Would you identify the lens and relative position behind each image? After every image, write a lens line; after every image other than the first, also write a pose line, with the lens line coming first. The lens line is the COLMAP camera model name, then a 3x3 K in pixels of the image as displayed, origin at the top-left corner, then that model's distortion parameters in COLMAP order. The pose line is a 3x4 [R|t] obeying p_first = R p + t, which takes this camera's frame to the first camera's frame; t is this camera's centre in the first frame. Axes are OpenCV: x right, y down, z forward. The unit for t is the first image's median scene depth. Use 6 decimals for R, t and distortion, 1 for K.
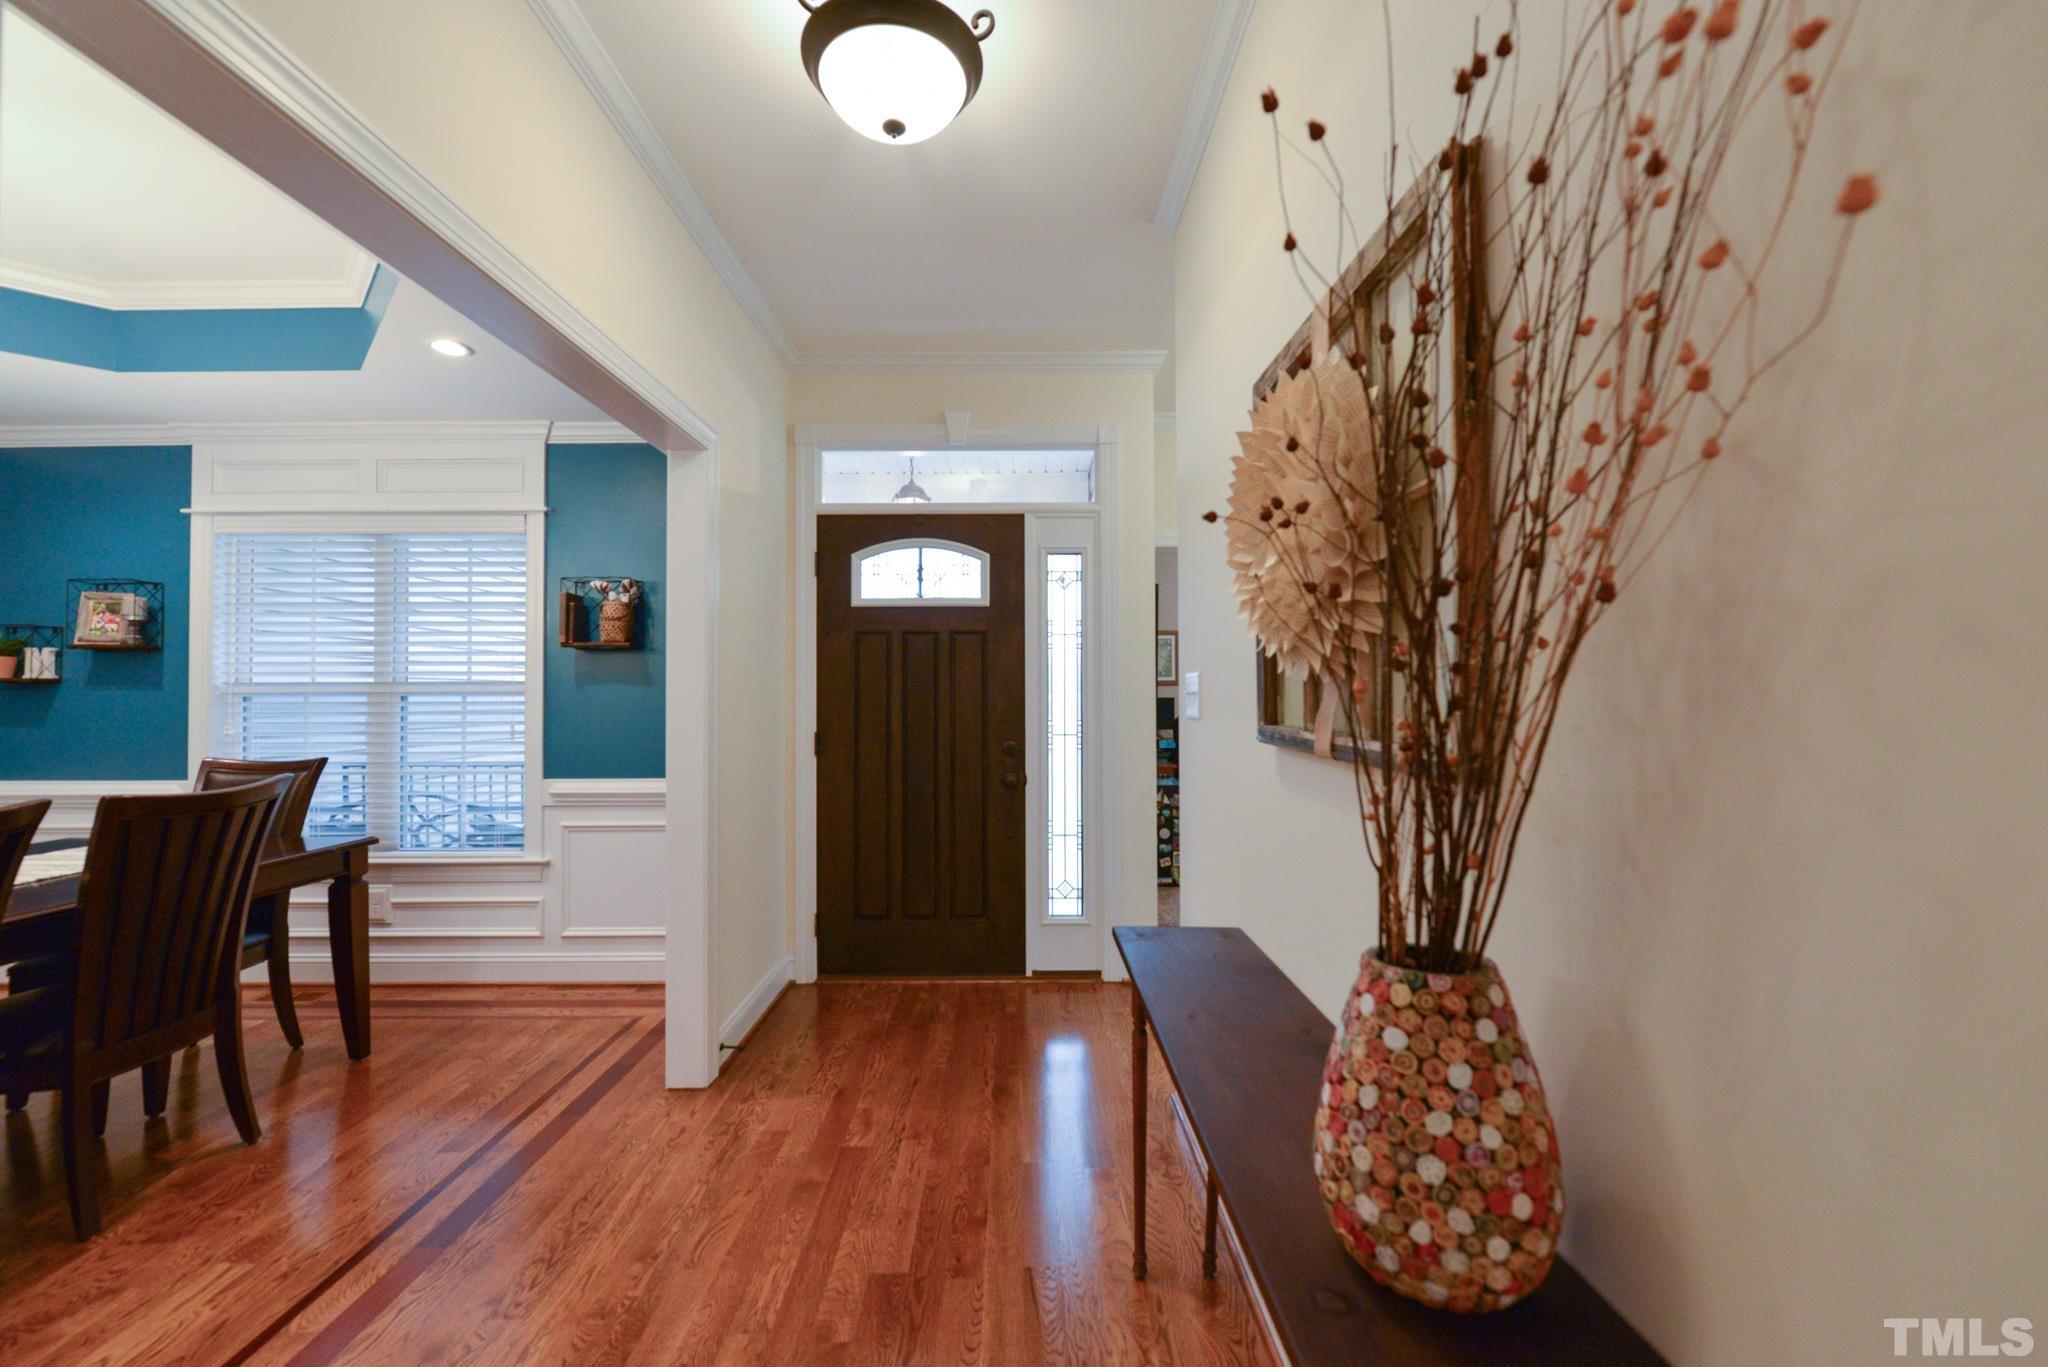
lens RADIAL K [[817.5, 0, 1030.8], [0, 817.5, 690.4], [0, 0, 1]] dist [-0.006351, -0.000819]
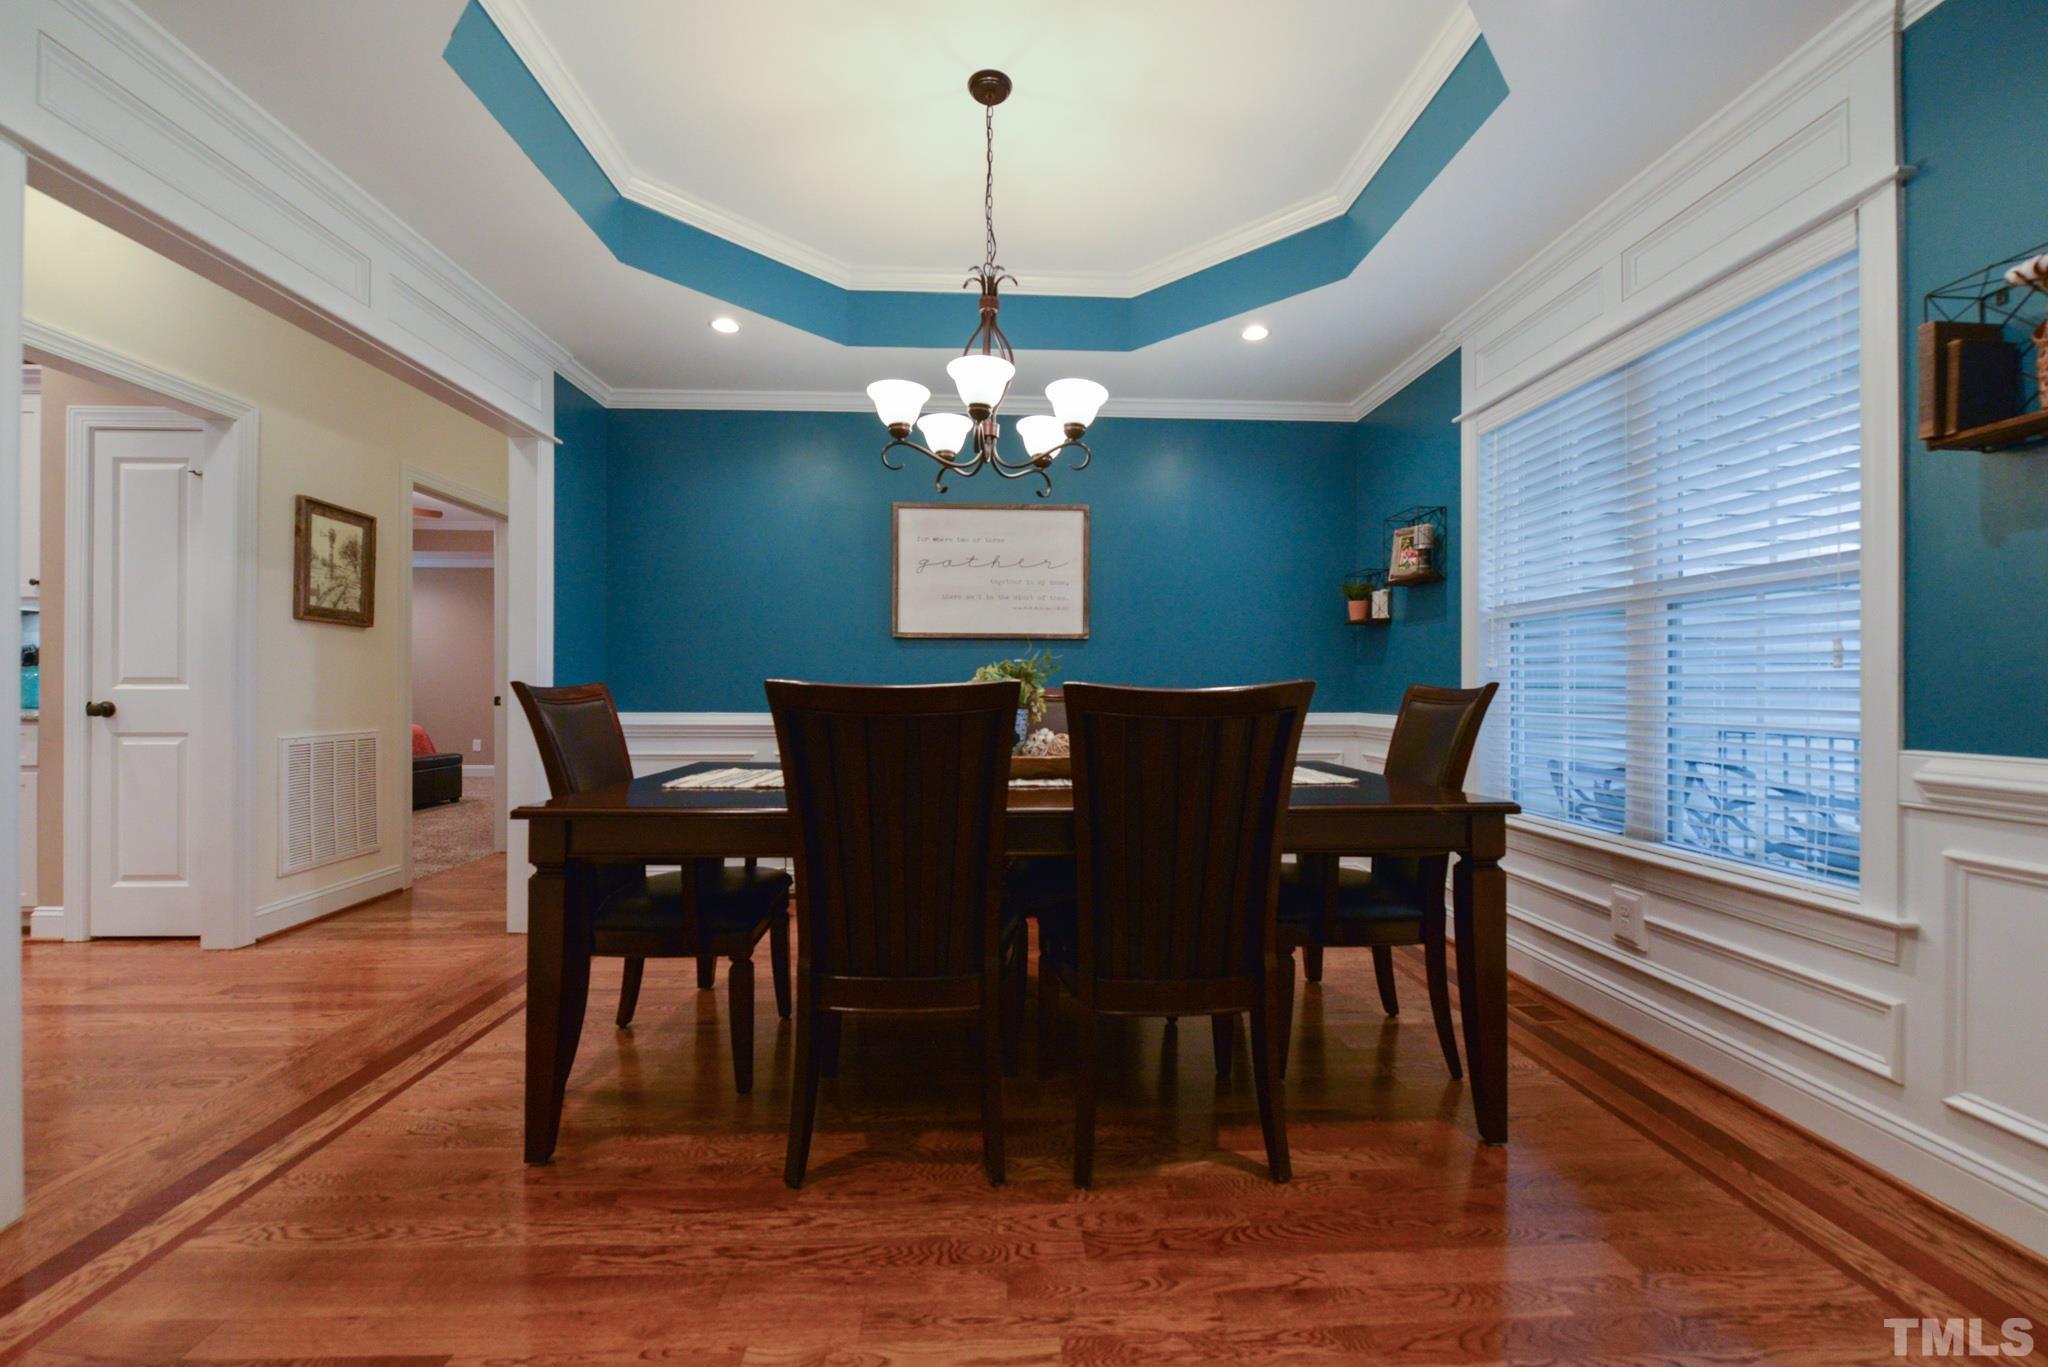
lens RADIAL K [[817.5, 0, 1035.5], [0, 817.5, 688.0], [0, 0, 1]] dist [-0.006351, -0.000819]
pose [[0.033176, 0.002215, -0.999447, -0.148438], [0.005567, 0.999982, 0.002401, 0.069602], [0.999434, -0.005643, 0.033163, 0.487452]]
